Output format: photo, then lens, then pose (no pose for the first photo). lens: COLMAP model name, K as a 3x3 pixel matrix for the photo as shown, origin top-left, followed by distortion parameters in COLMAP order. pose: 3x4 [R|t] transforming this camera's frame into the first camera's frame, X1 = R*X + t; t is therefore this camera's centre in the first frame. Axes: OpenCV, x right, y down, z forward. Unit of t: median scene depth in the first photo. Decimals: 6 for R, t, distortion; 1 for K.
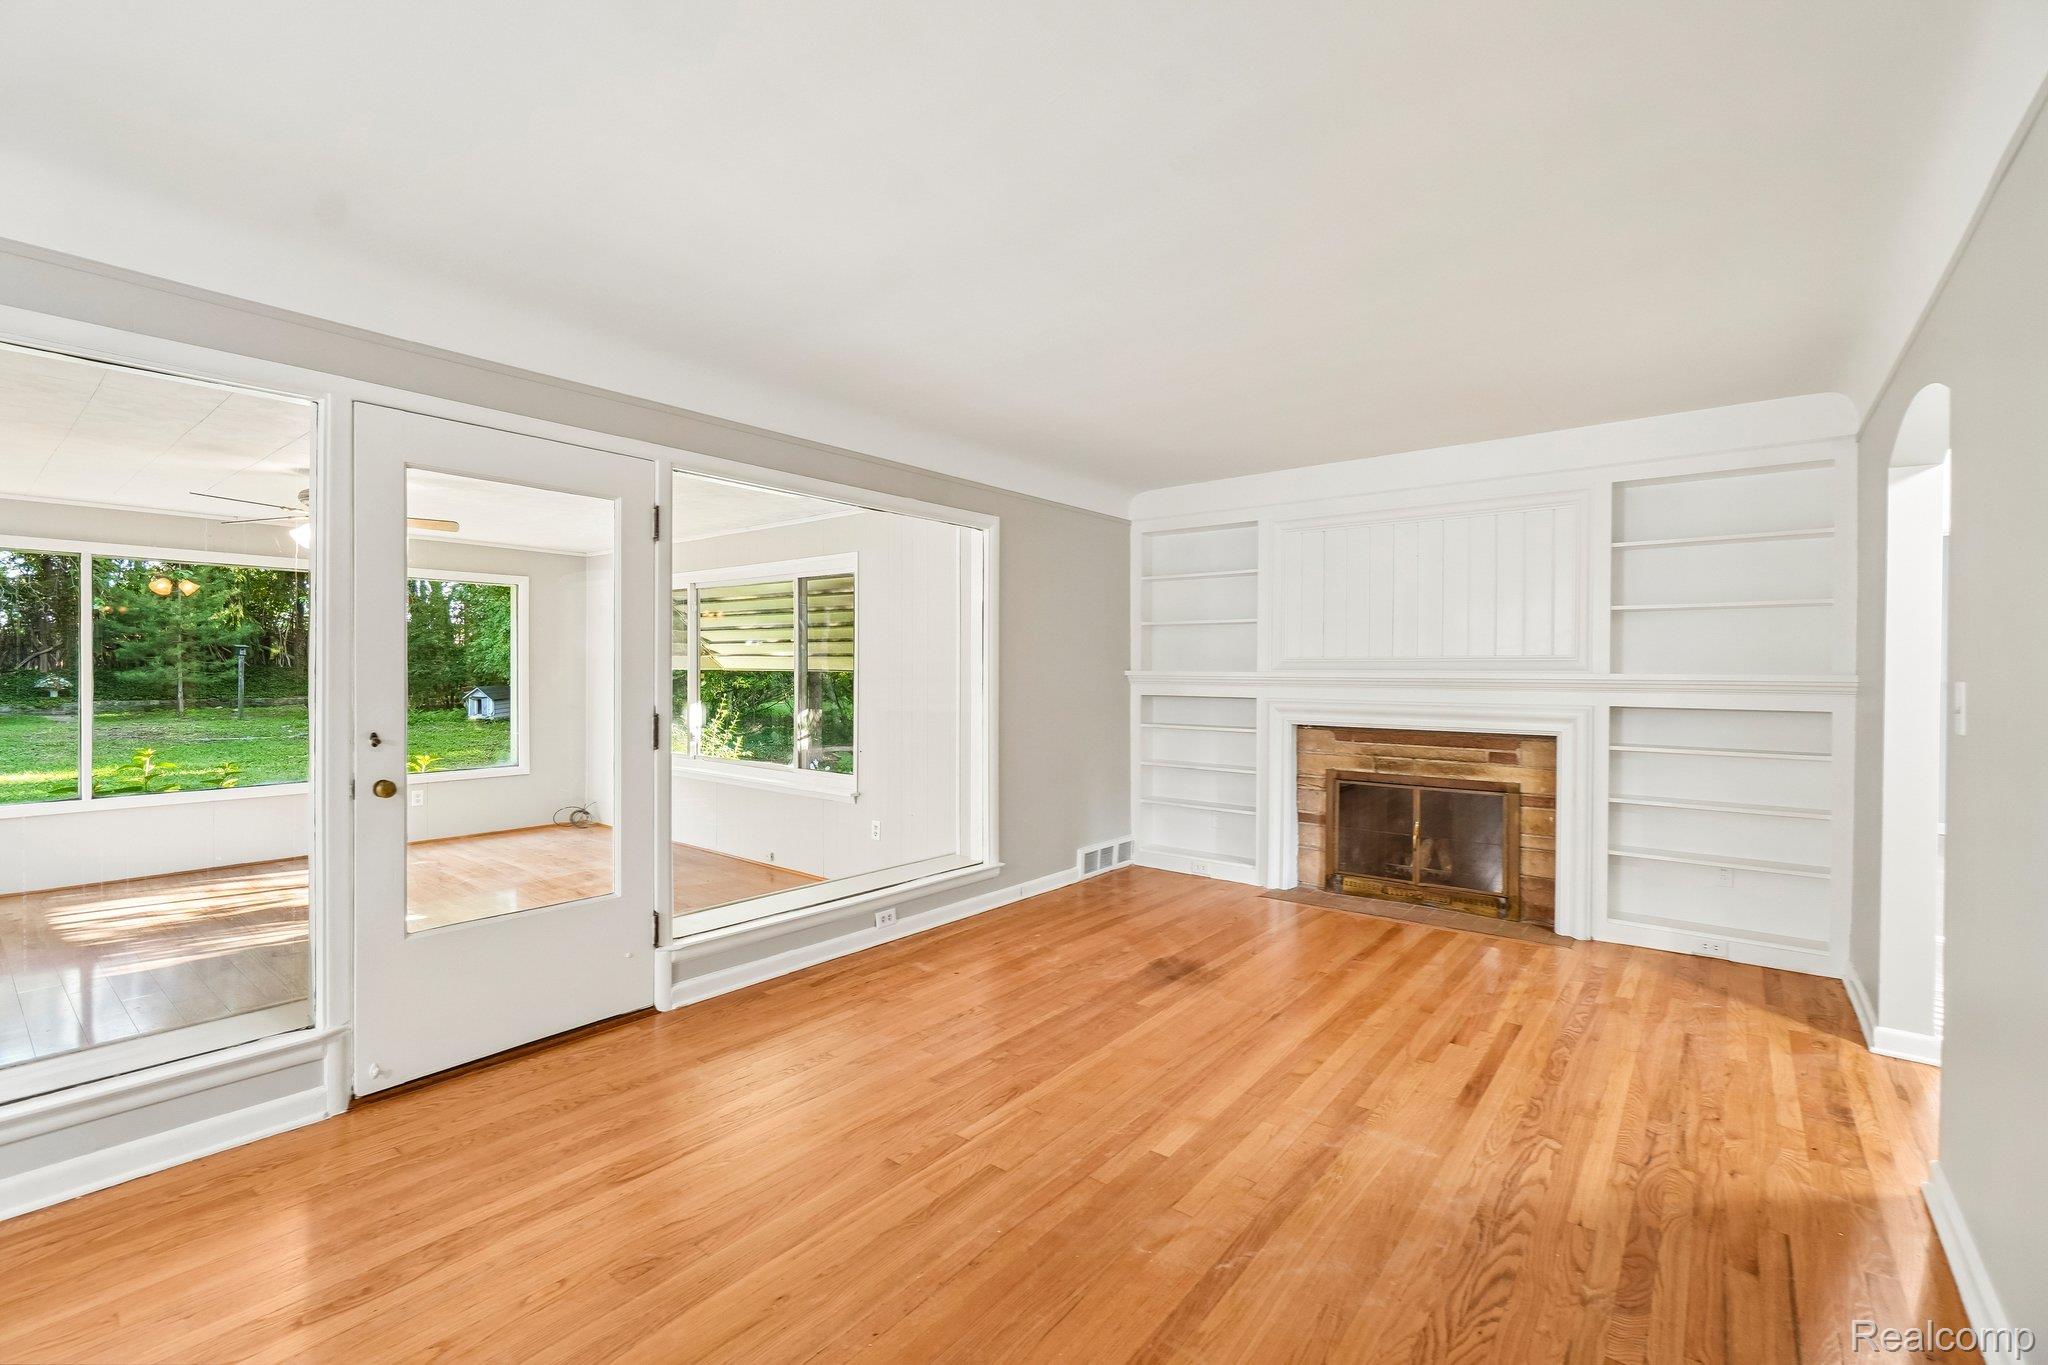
lens RADIAL K [[888.7, 0, 1039.4], [0, 888.7, 678.1], [0, 0, 1]] dist [-0.010578, 0.003762]
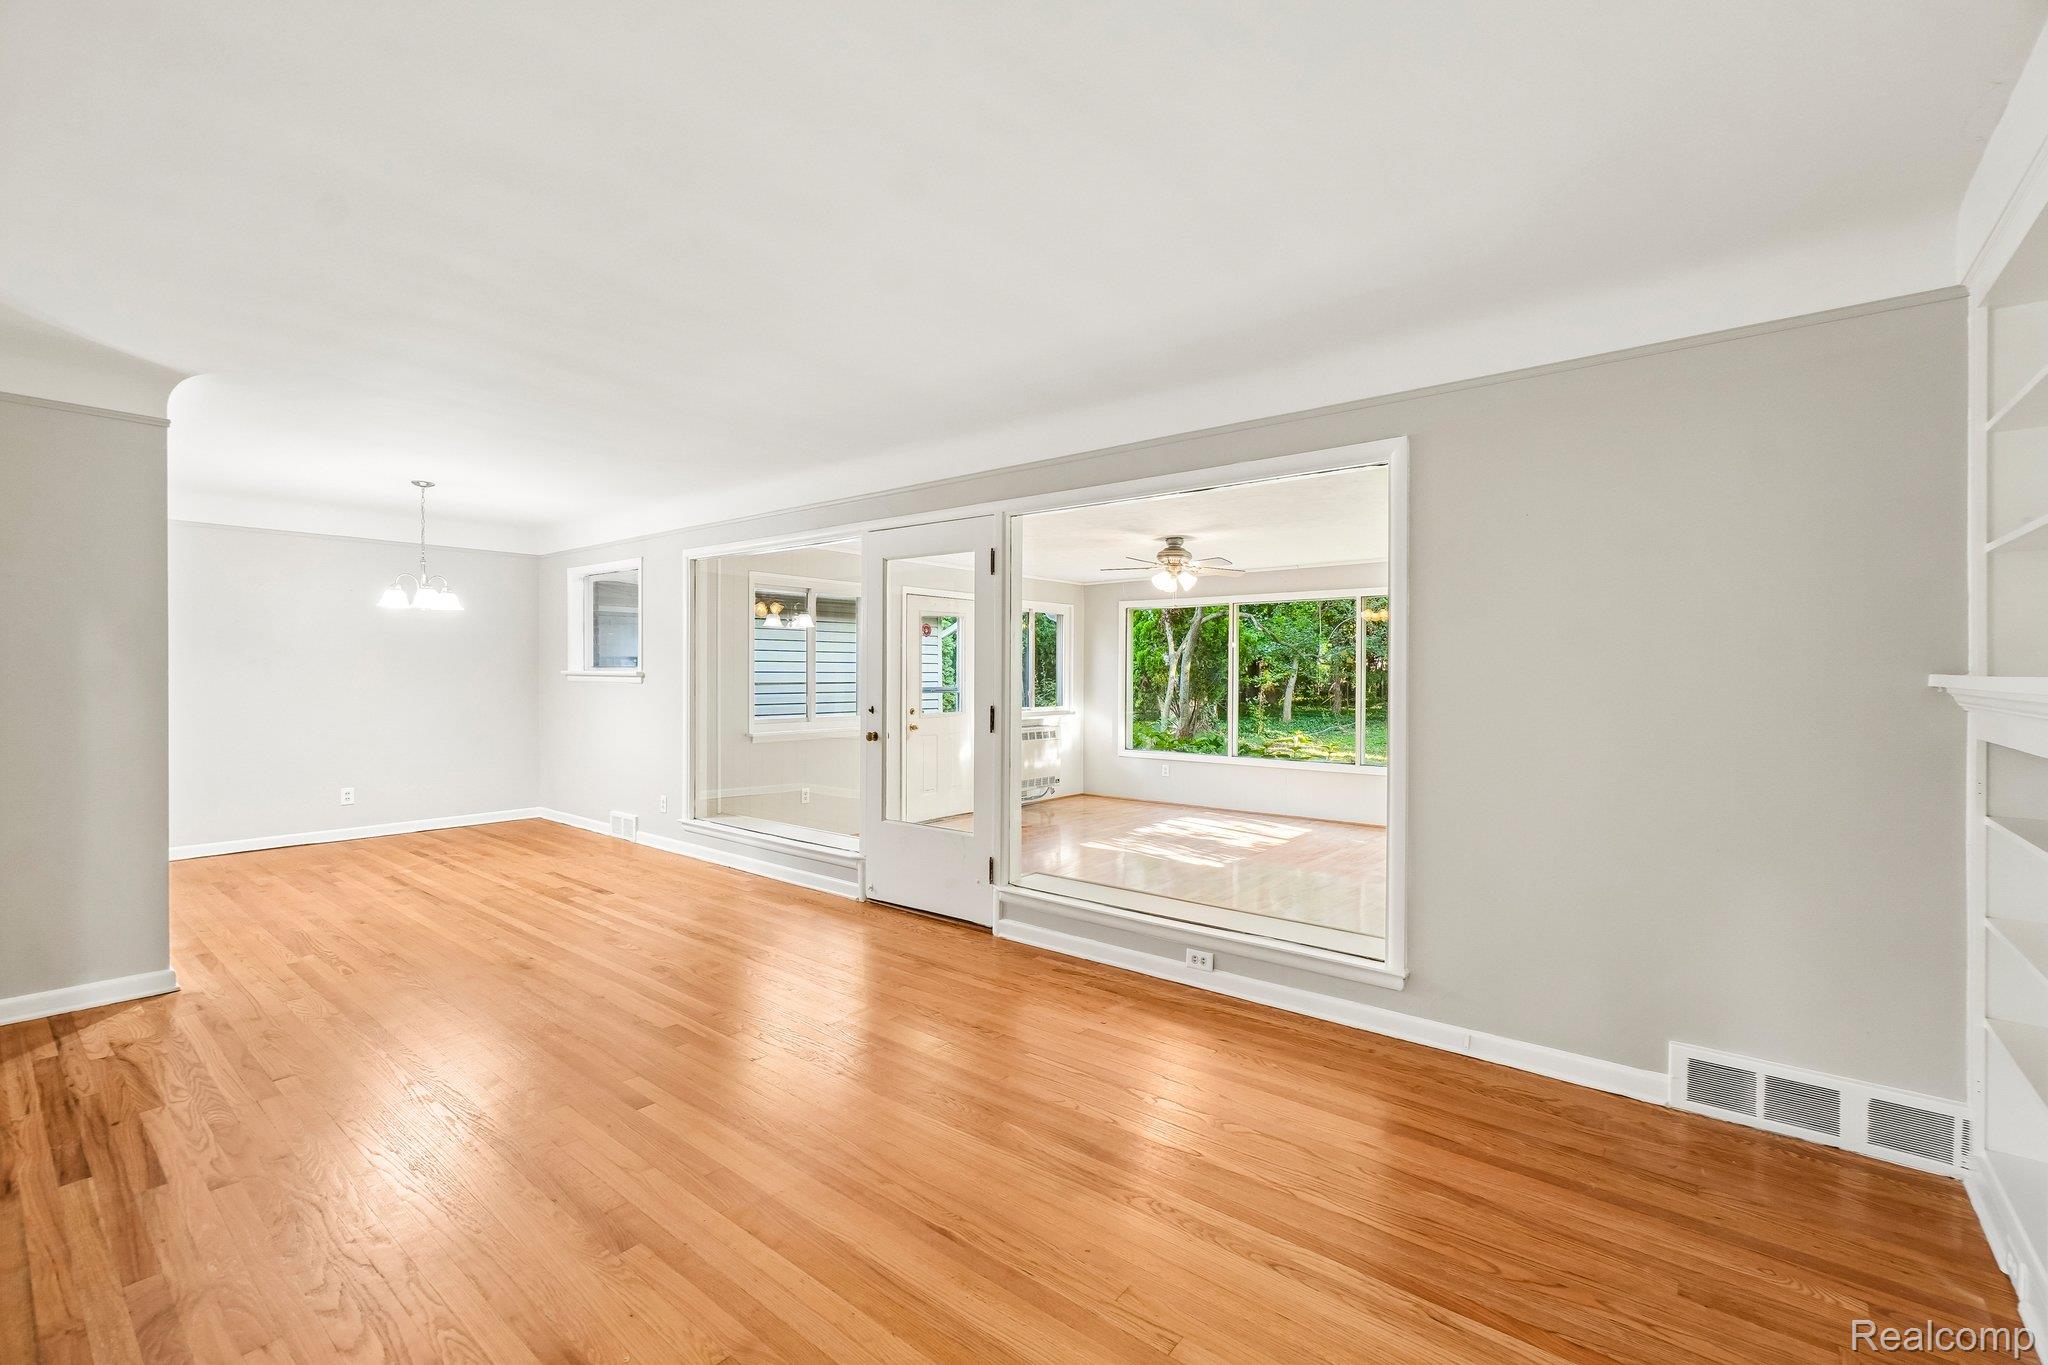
lens RADIAL K [[888.7, 0, 1025.3], [0, 888.7, 682.7], [0, 0, 1]] dist [-0.010578, 0.003762]
pose [[-0.024531, 0.007391, -0.999672, 0.659034], [-0.011852, 0.999900, 0.007684, -0.004415], [0.999629, 0.012036, -0.024441, 0.804364]]
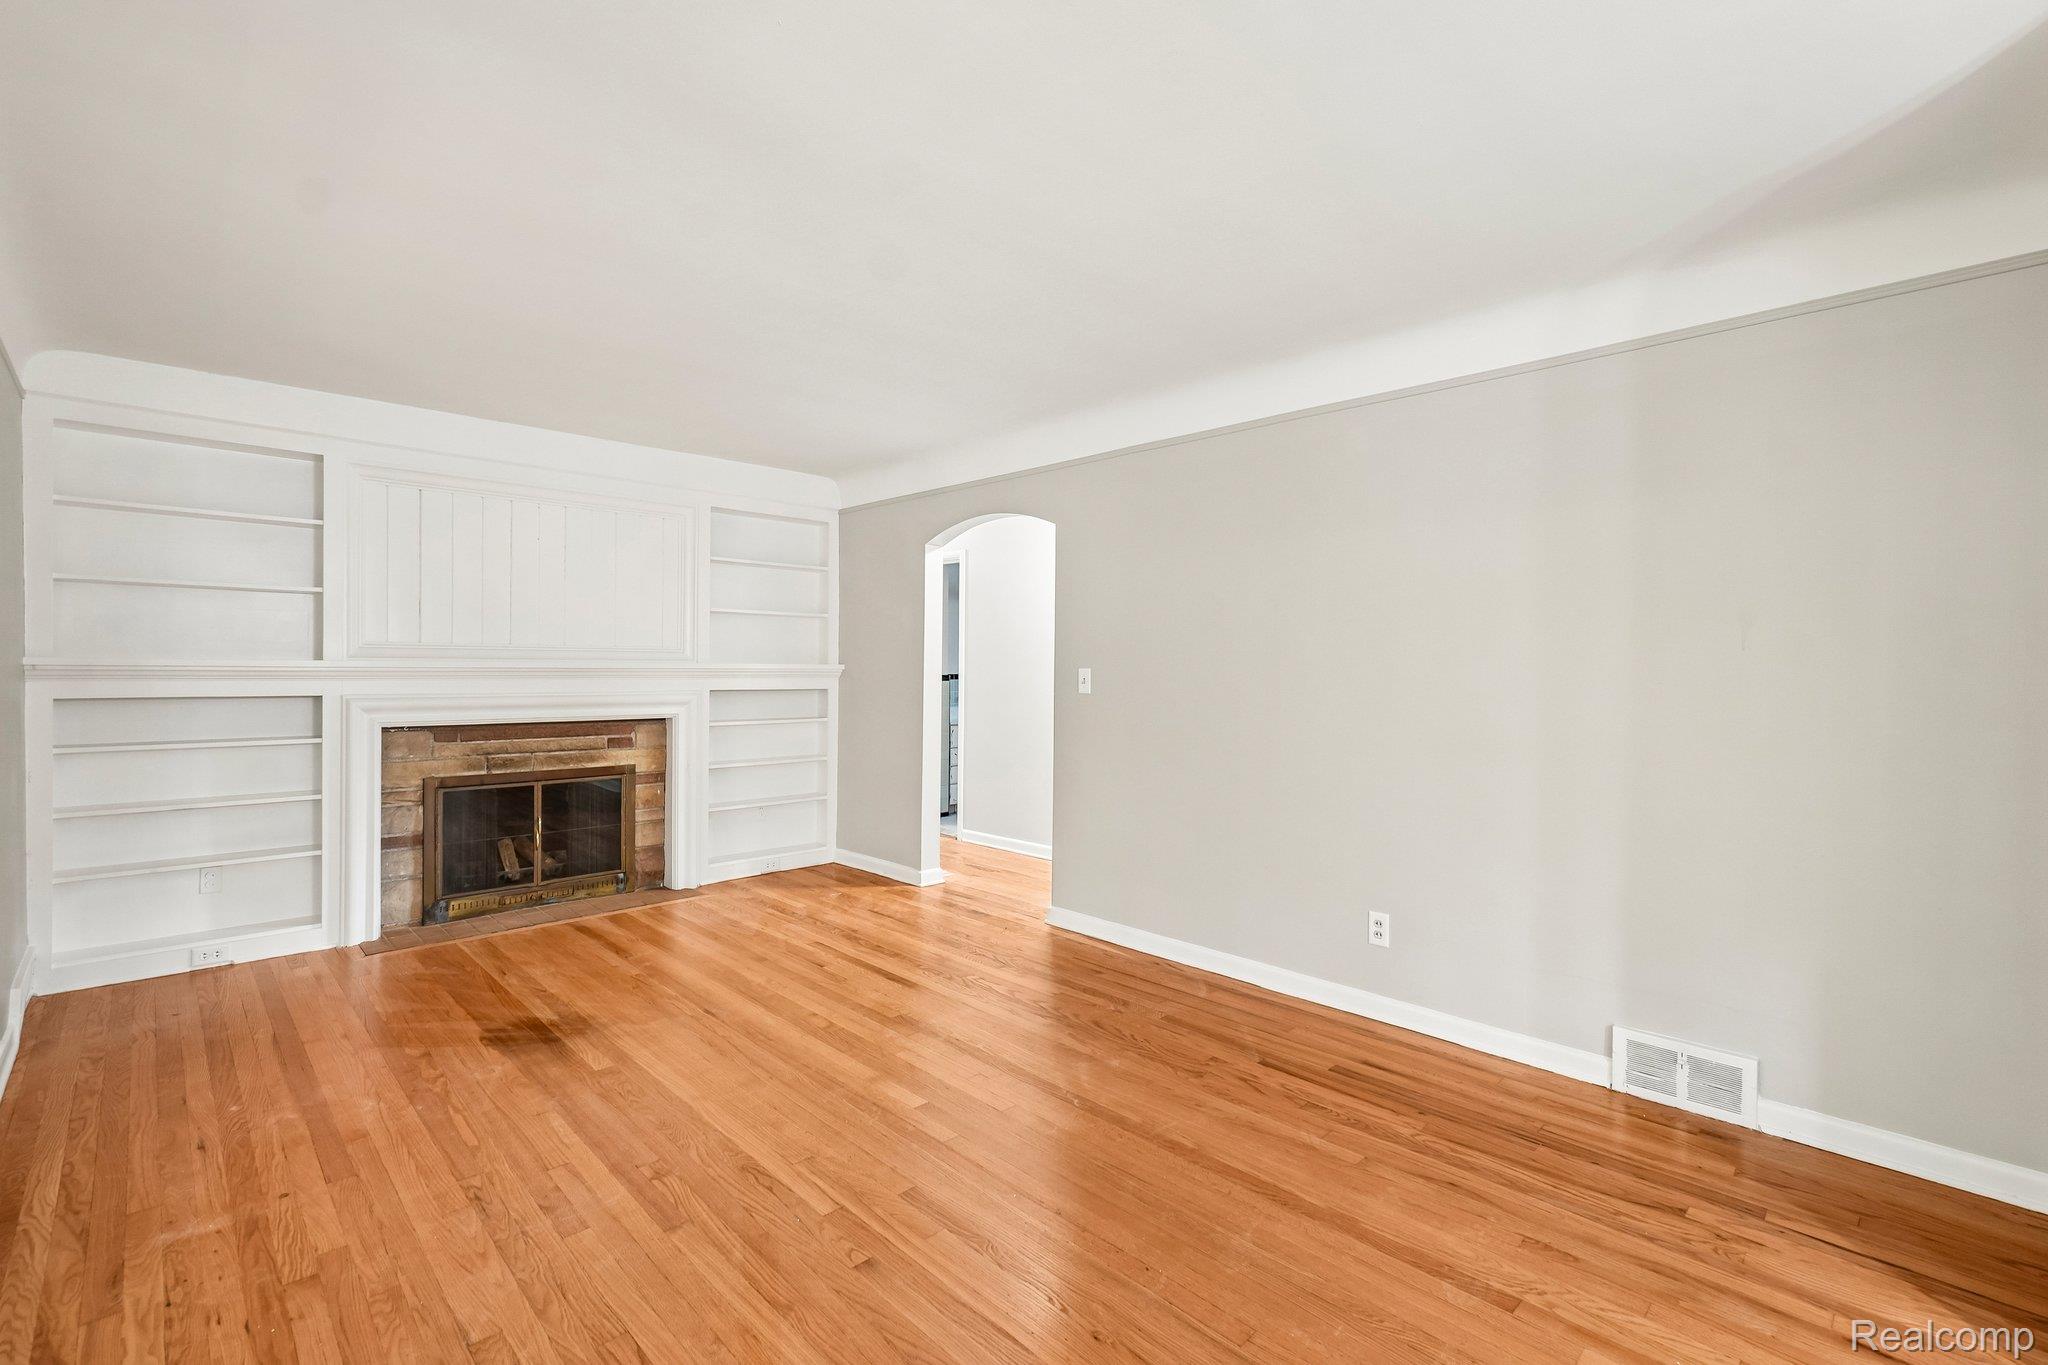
lens RADIAL K [[888.7, 0, 1041.4], [0, 888.7, 666.4], [0, 0, 1]] dist [-0.010578, 0.003762]
pose [[0.123917, -0.002760, 0.992289, -0.503291], [0.000912, 0.999996, 0.002667, -0.003881], [-0.992292, 0.000575, 0.123919, 0.387359]]
